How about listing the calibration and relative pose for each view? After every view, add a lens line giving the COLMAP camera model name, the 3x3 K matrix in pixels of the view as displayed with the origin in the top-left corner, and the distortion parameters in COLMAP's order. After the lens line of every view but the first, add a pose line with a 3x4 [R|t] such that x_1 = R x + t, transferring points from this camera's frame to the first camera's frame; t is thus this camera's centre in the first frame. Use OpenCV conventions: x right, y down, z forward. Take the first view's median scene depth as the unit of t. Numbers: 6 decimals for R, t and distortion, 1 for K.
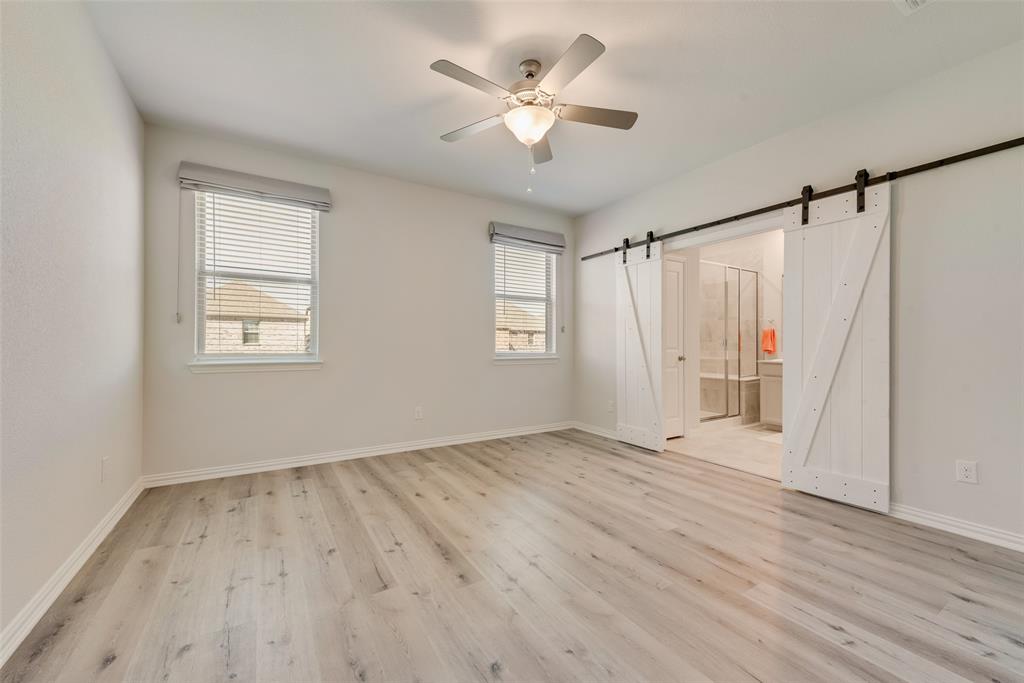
lens RADIAL K [[401.9, 0, 510.4], [0, 401.9, 343.5], [0, 0, 1]] dist [0.012742, -0.002633]
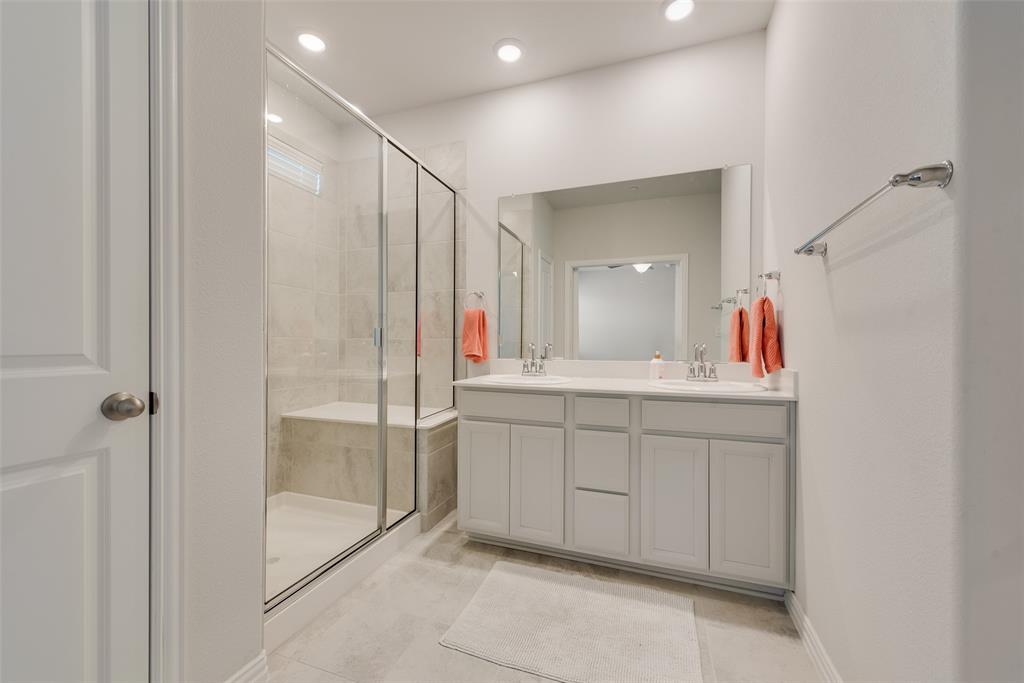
lens RADIAL K [[401.9, 0, 510.4], [0, 401.9, 344.8], [0, 0, 1]] dist [0.012742, -0.002633]
pose [[0.778233, 0.005186, 0.627954, 0.377904], [-0.009382, 0.999950, 0.003369, 0.002794], [-0.627905, -0.008514, 0.778243, 0.610093]]
